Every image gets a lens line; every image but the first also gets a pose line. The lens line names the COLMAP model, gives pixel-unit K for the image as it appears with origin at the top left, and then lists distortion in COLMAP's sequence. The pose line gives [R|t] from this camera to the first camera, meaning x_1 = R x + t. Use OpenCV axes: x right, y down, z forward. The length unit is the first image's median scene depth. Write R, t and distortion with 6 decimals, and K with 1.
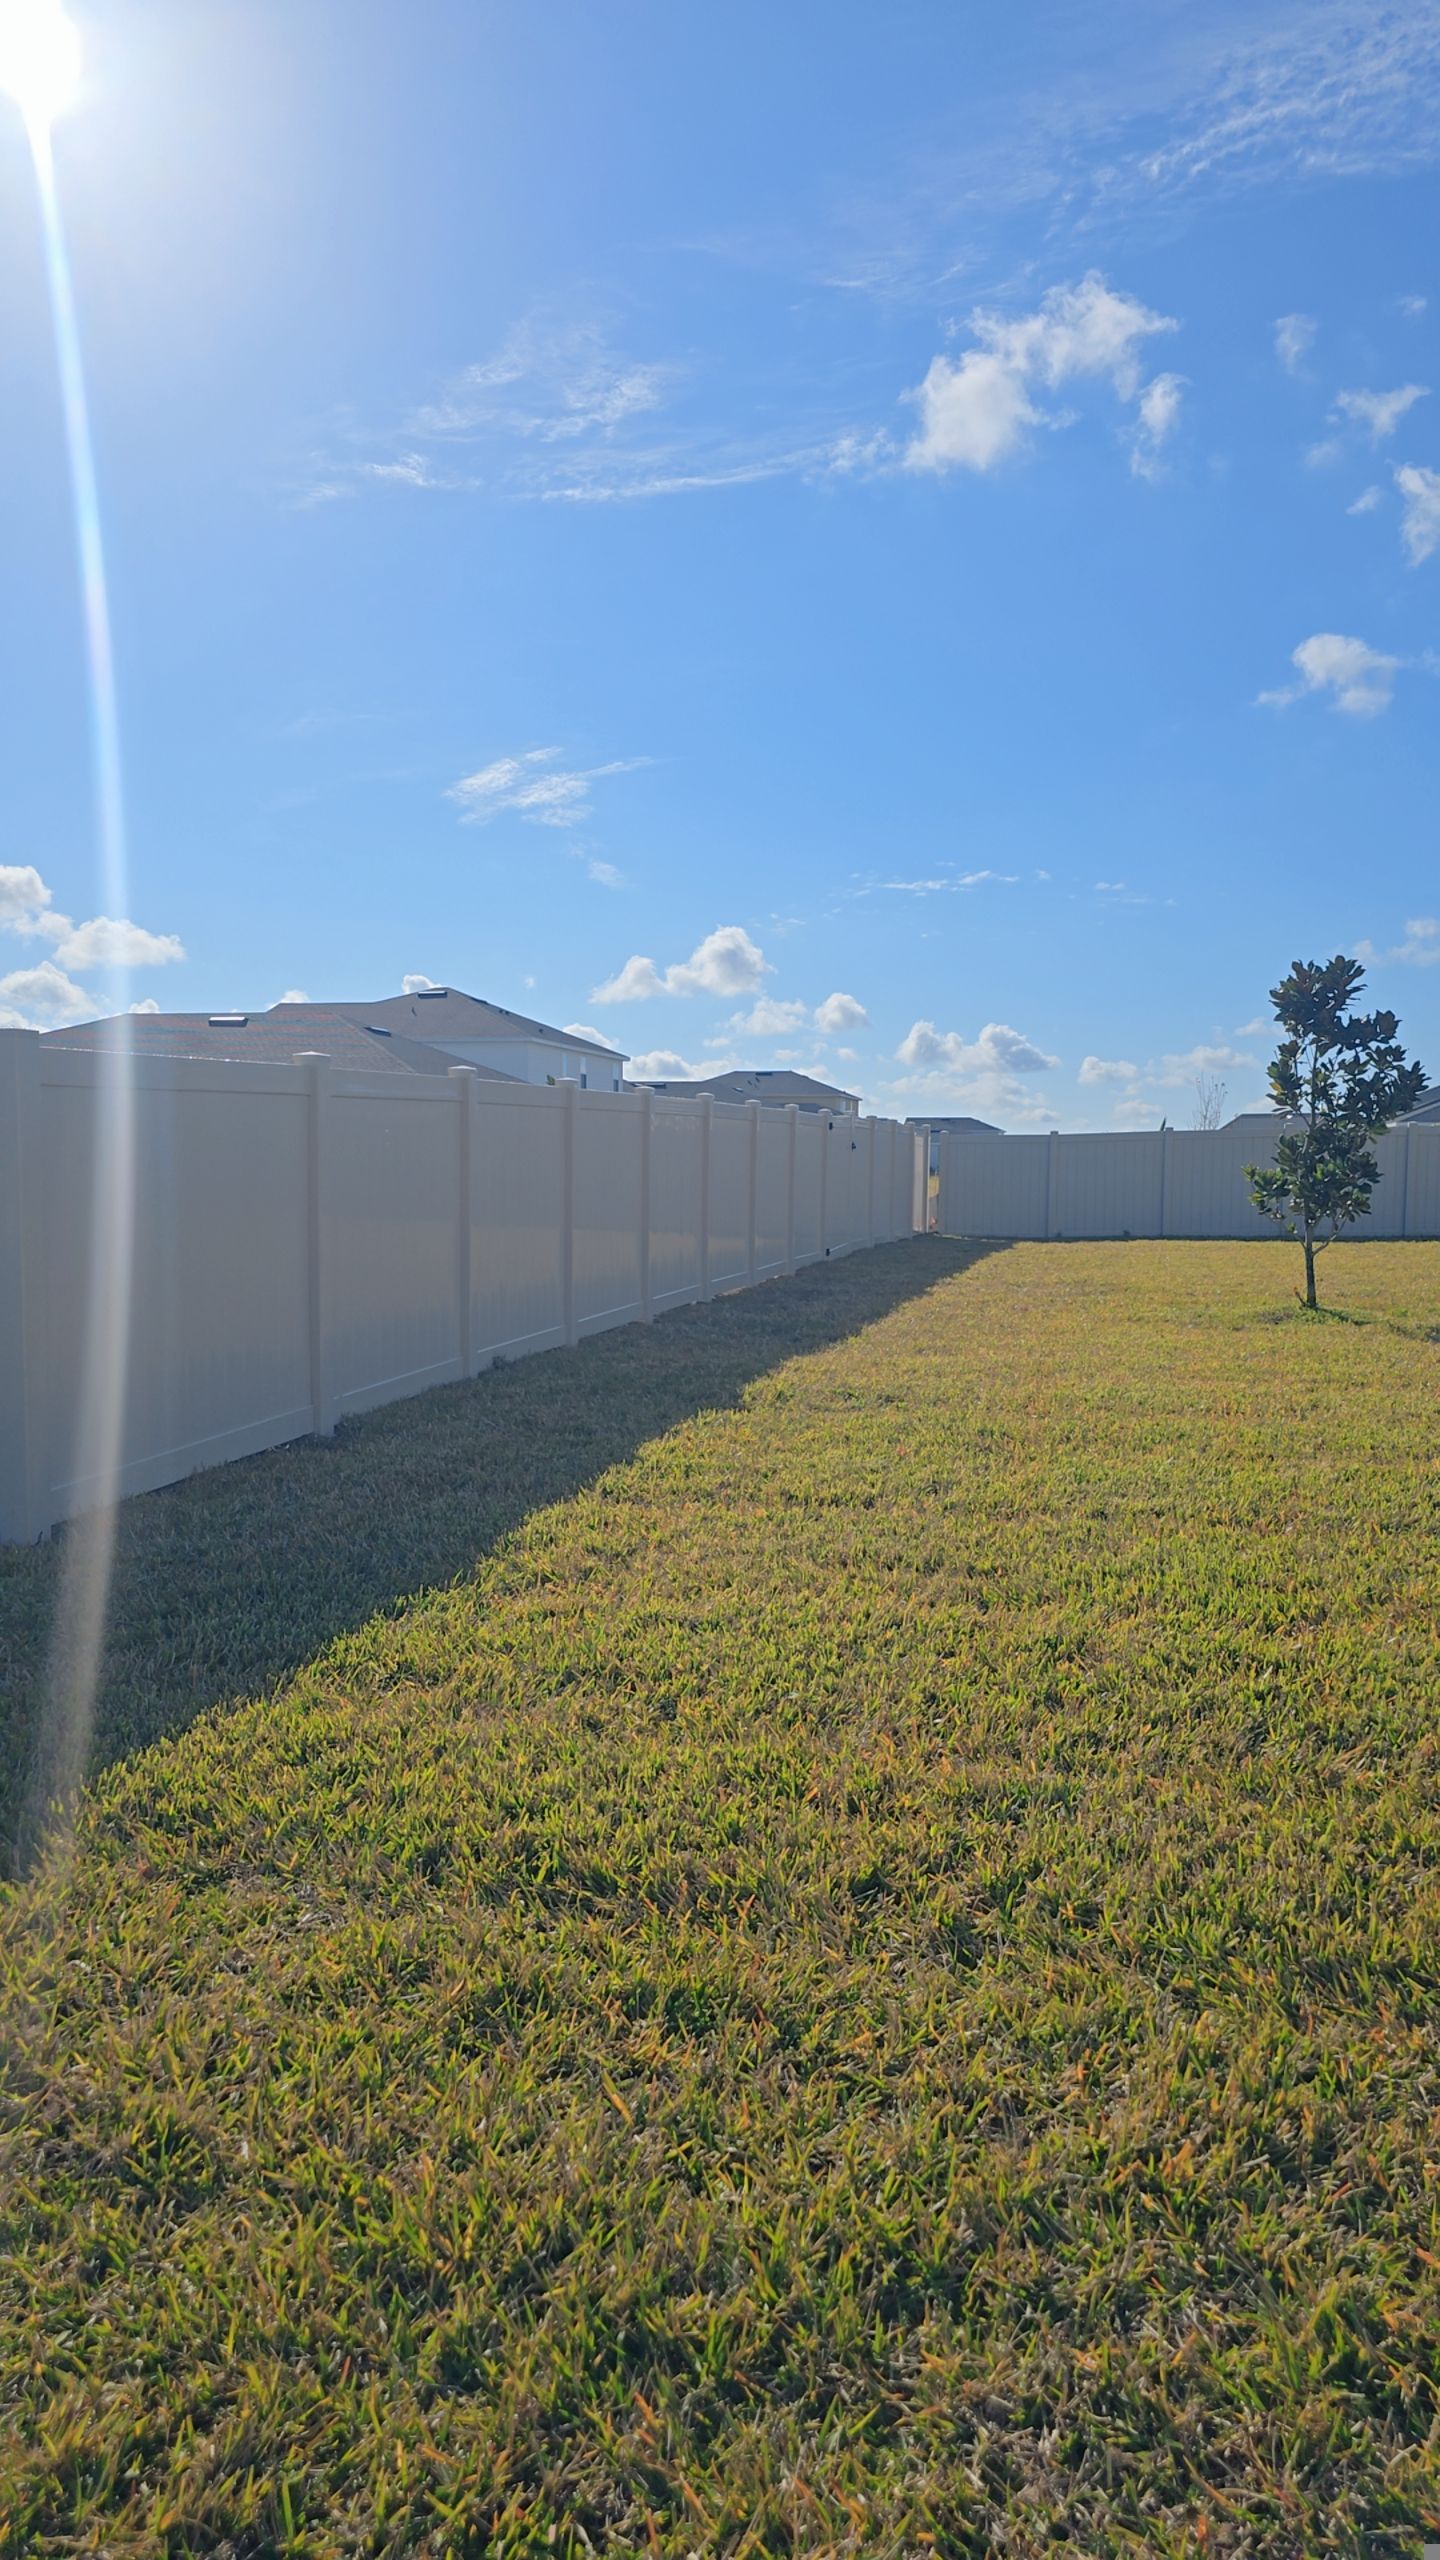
lens RADIAL K [[1687.6, 0, 726.8], [0, 1687.6, 1288.2], [0, 0, 1]] dist [0.056252, -0.050486]
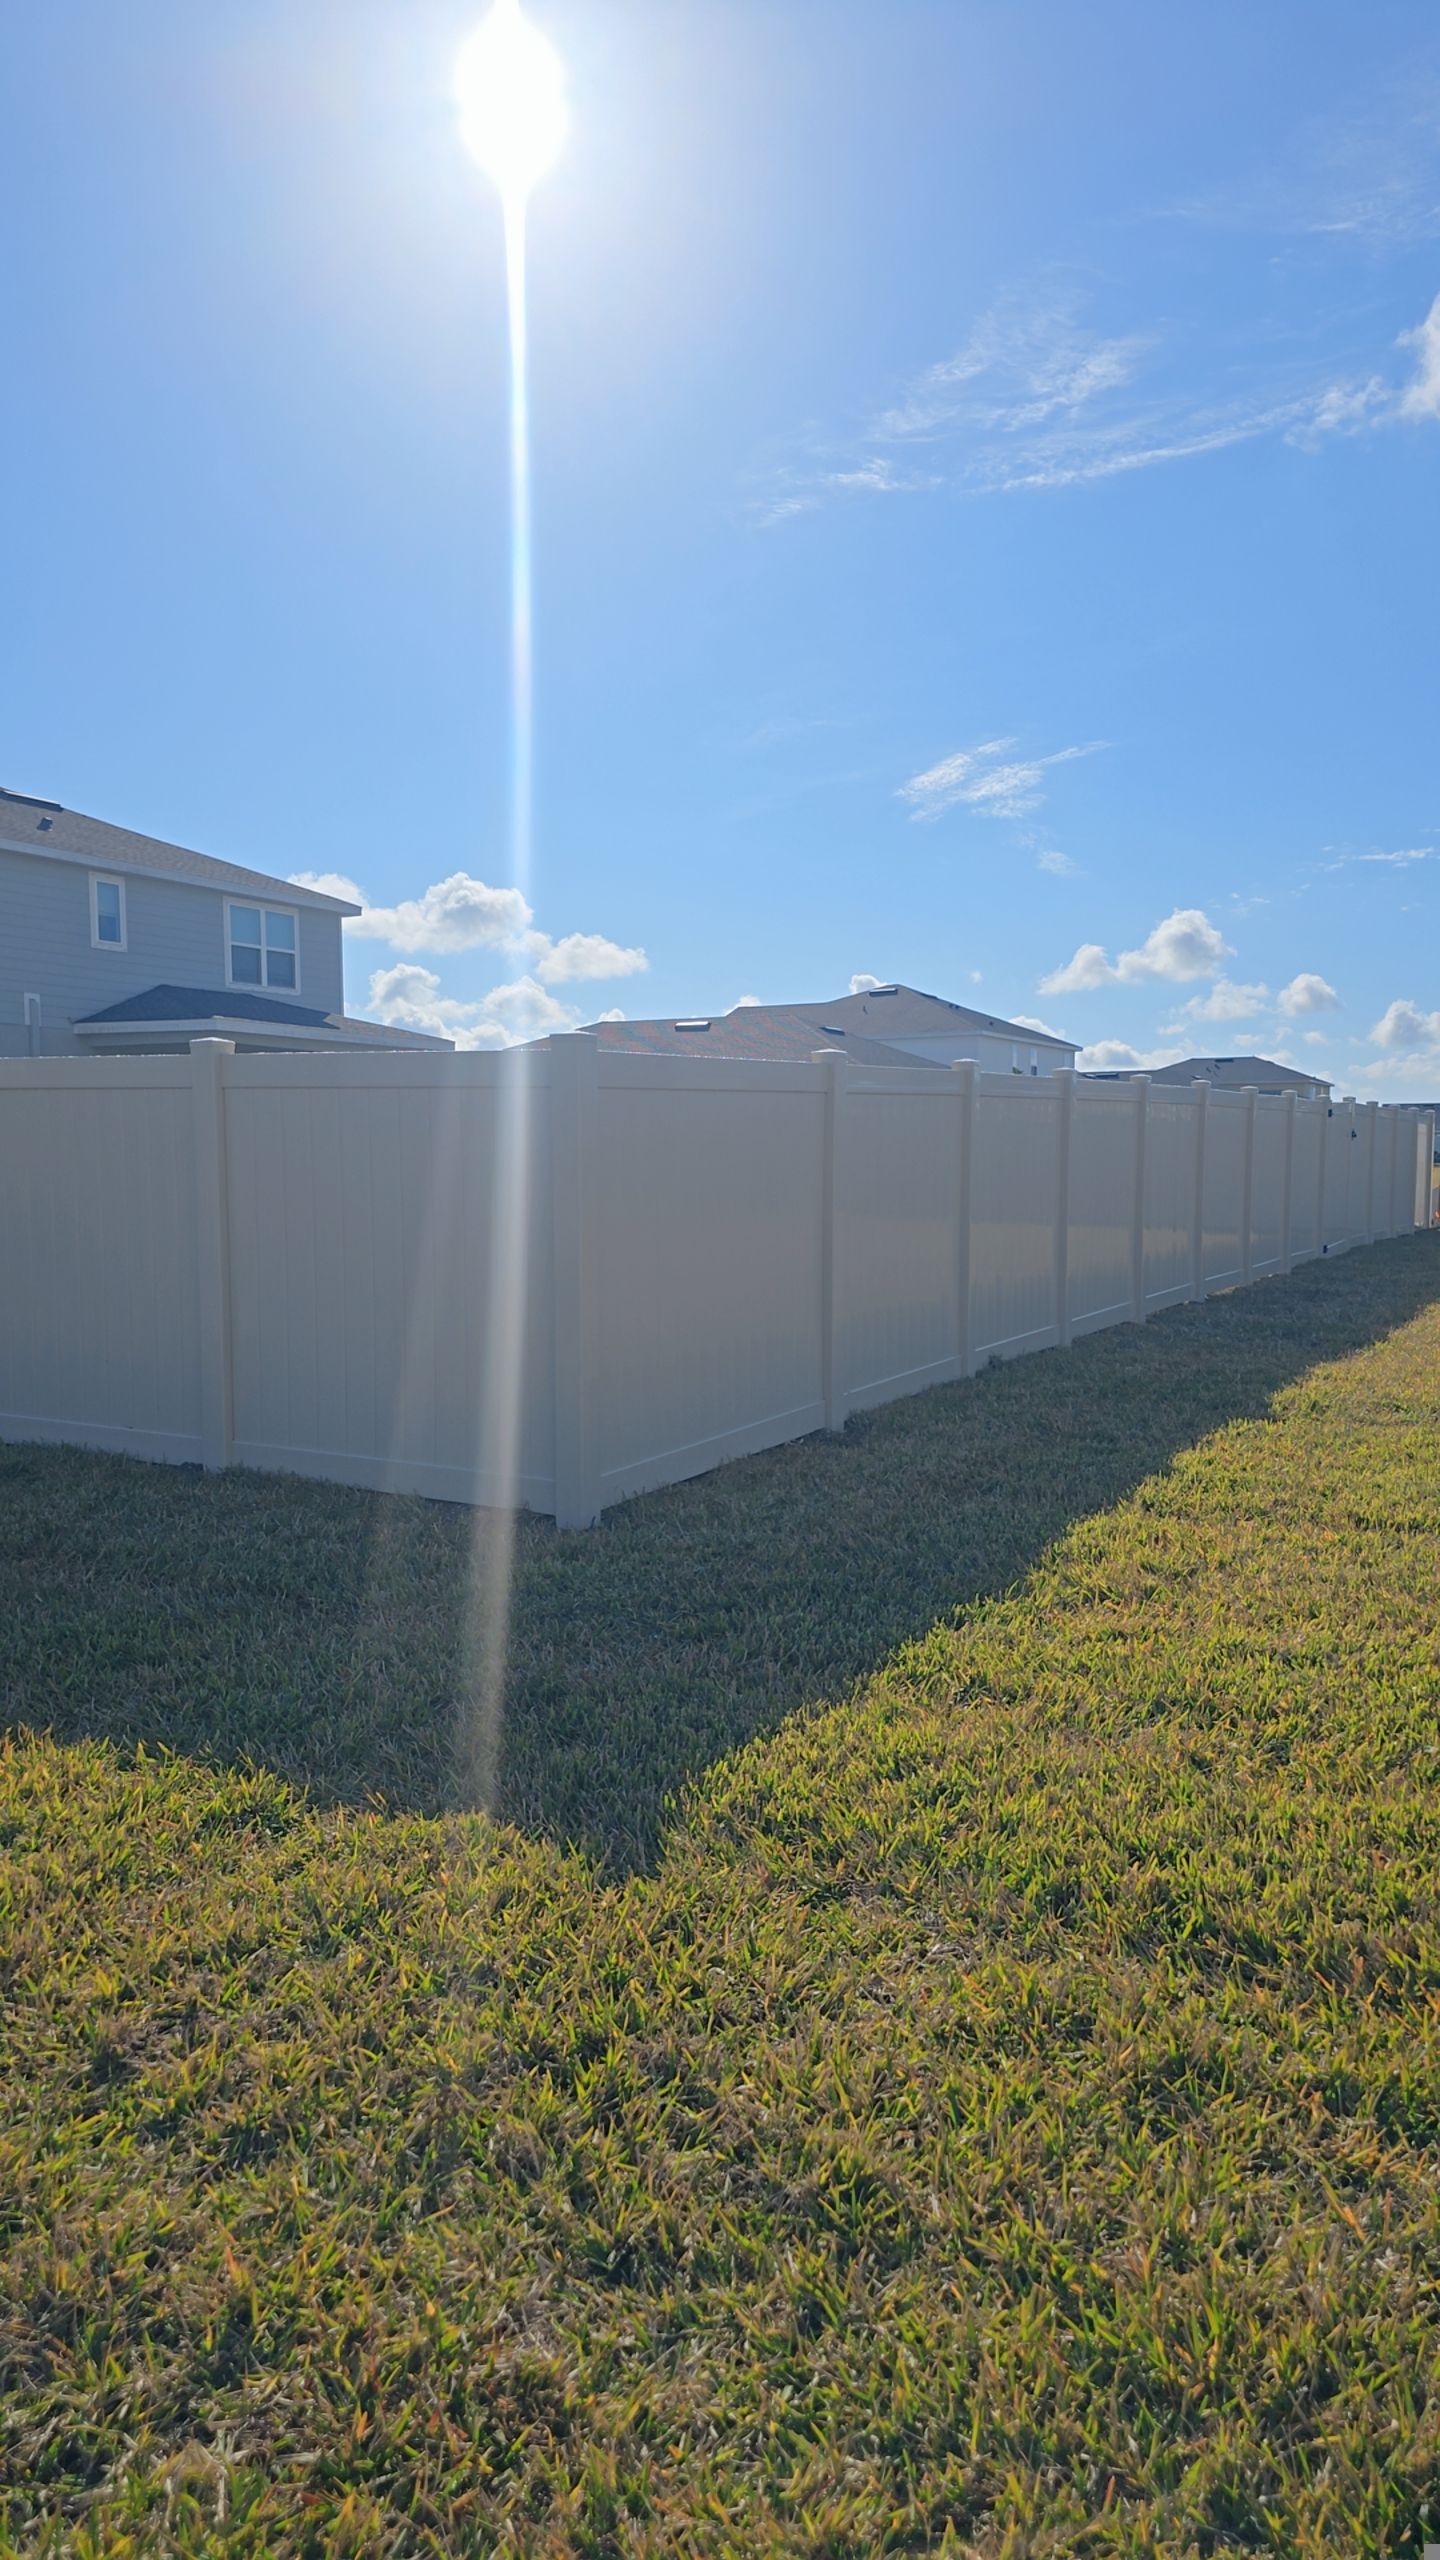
lens RADIAL K [[1670.2, 0, 709.6], [0, 1670.2, 1267.4], [0, 0, 1]] dist [0.057159, -0.045876]
pose [[0.968558, 0.007540, -0.248673, -0.121473], [-0.009637, 0.999928, -0.007215, -0.004228], [0.248601, 0.009384, 0.968561, 0.041875]]
